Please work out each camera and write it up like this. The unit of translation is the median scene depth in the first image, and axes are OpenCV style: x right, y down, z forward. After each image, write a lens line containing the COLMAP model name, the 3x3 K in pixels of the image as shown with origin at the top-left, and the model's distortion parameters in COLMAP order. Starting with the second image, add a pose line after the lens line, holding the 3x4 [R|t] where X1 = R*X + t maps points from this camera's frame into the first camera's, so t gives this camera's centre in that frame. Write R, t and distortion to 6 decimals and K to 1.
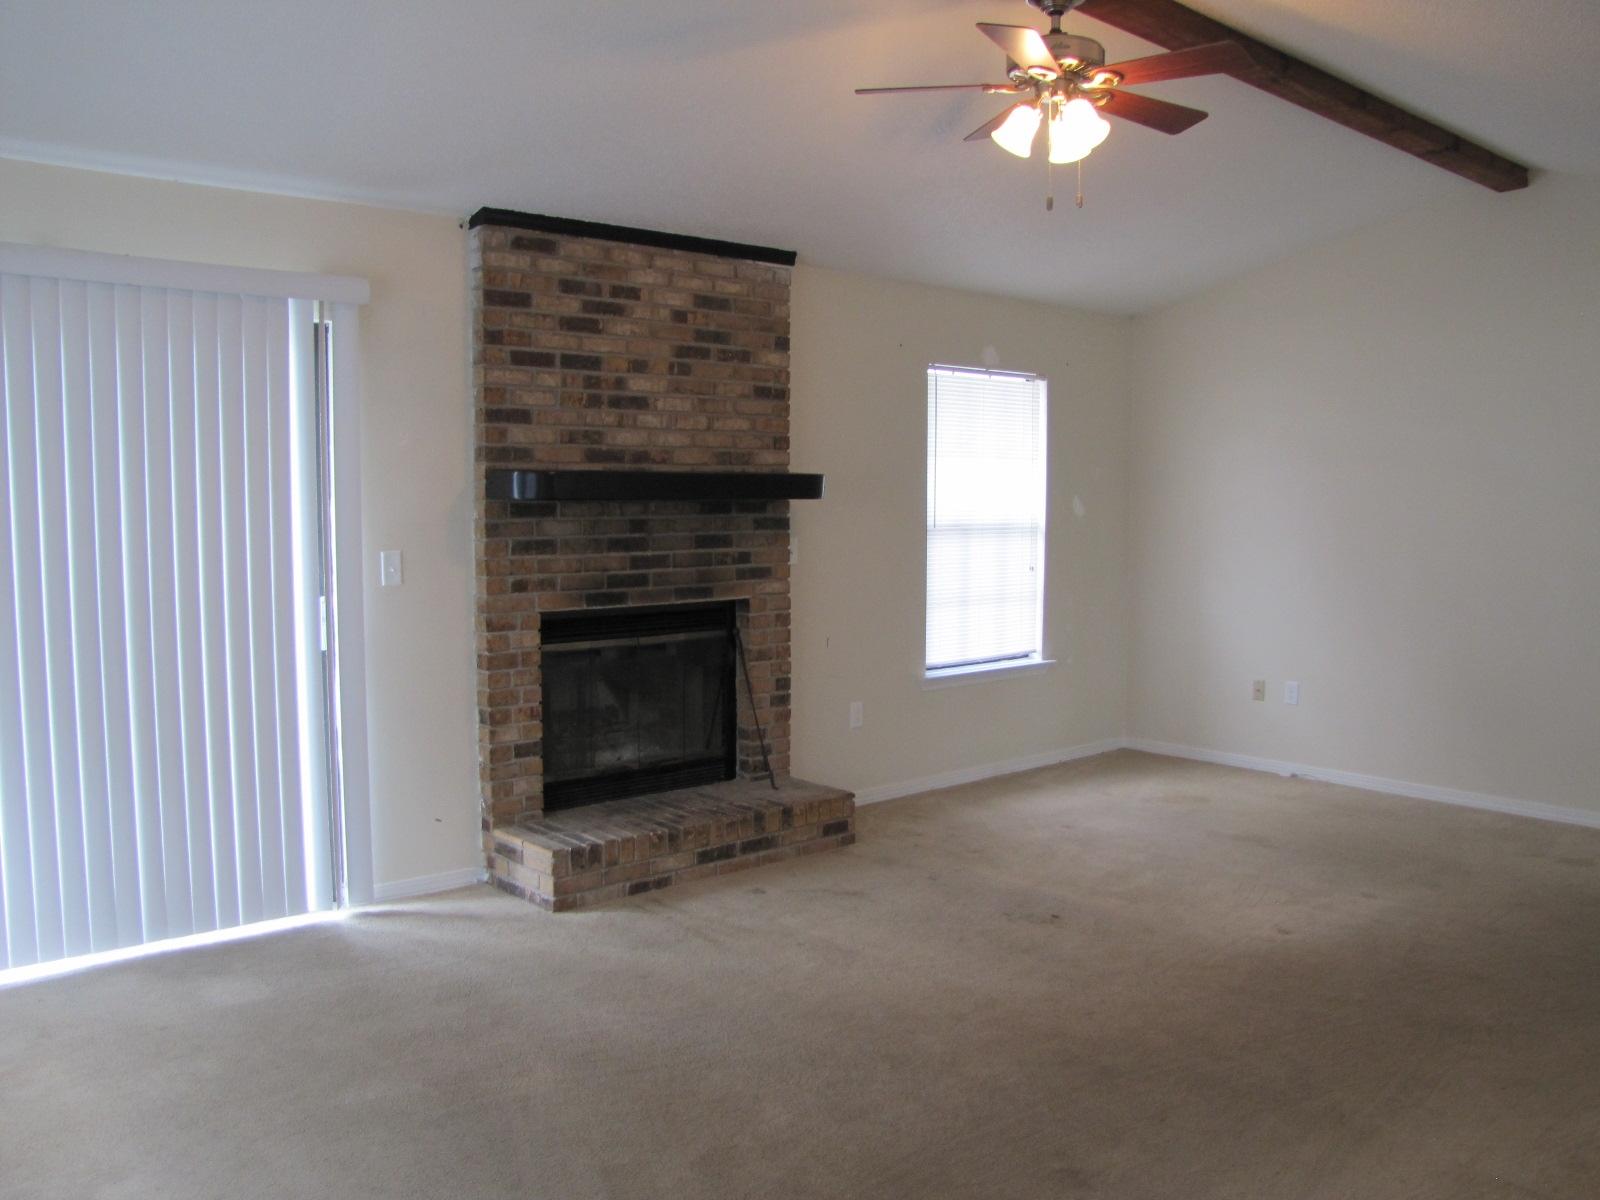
lens RADIAL K [[1349.0, 0, 802.7], [0, 1349.0, 617.3], [0, 0, 1]] dist [-0.172984, 0.156421]
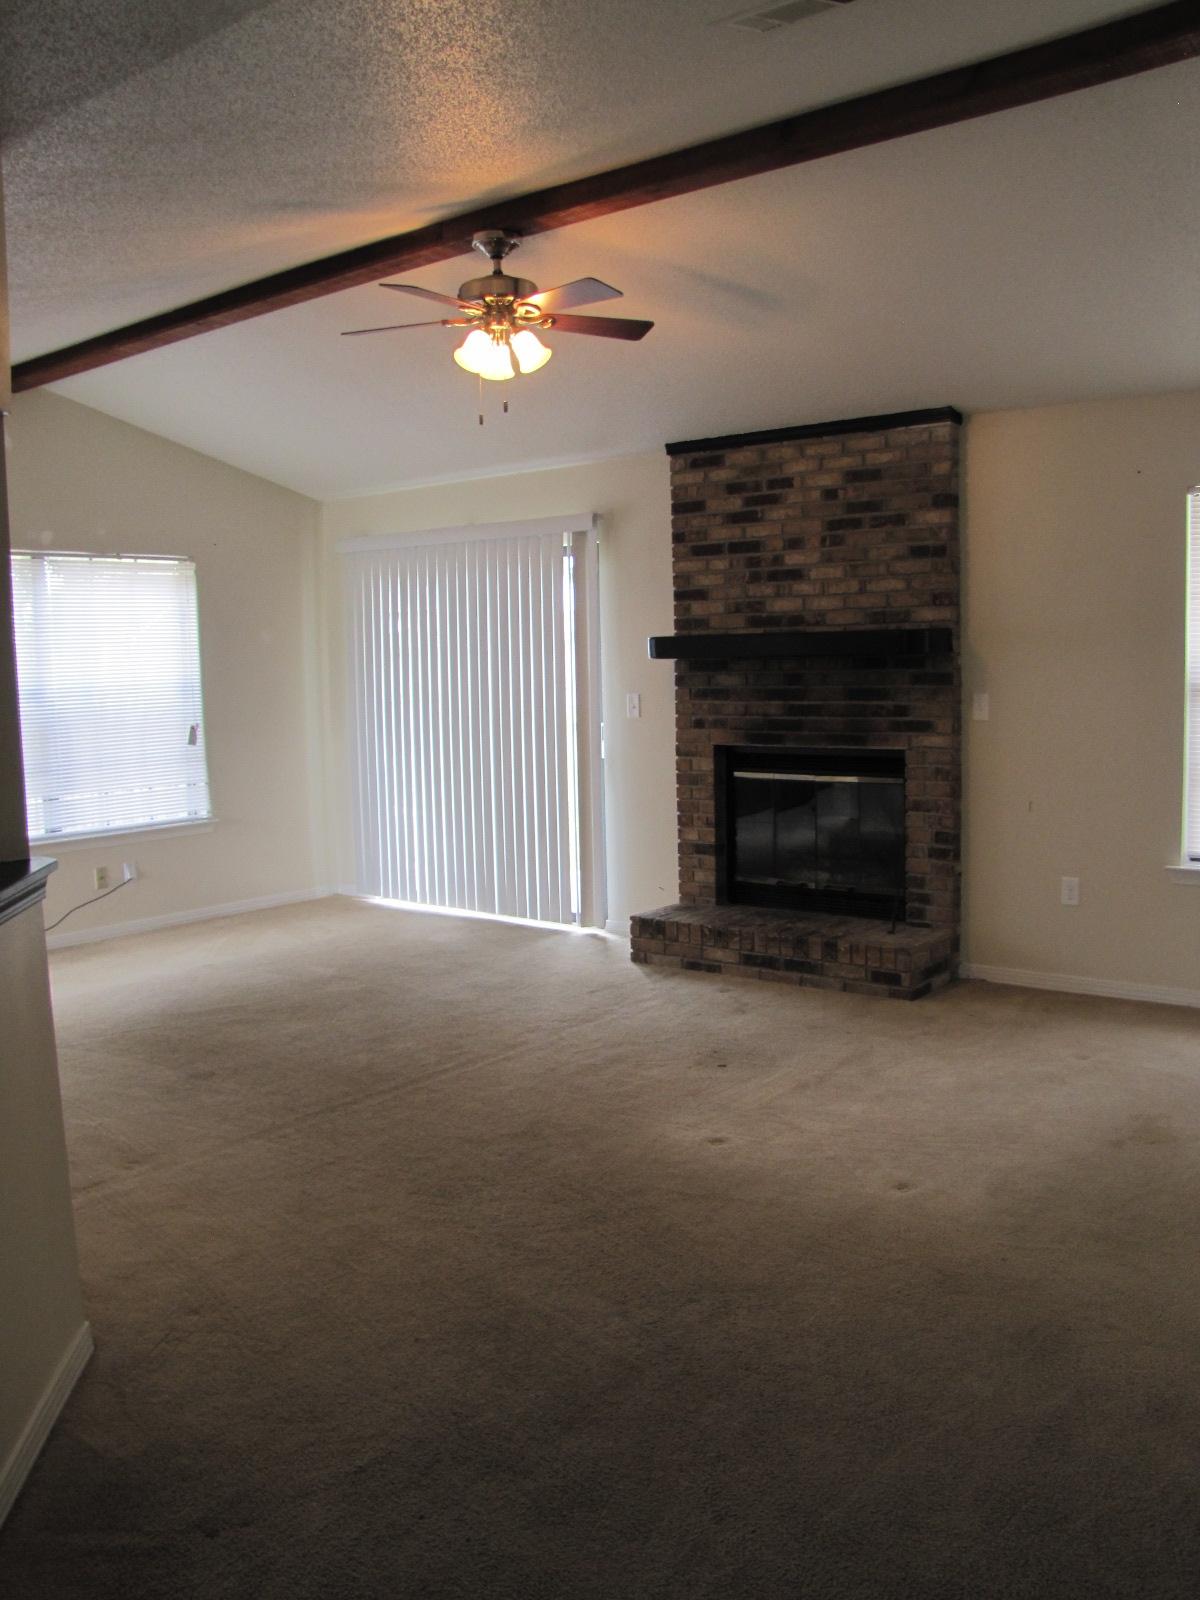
lens RADIAL K [[1349.0, 0, 600.0], [0, 1349.0, 800.0], [0, 0, 1]] dist [-0.172984, 0.156421]
pose [[0.187072, 0.094079, -0.977831, 1.011745], [-0.069448, 0.994179, 0.082366, -0.048054], [0.979888, 0.052500, 0.192517, 0.614754]]
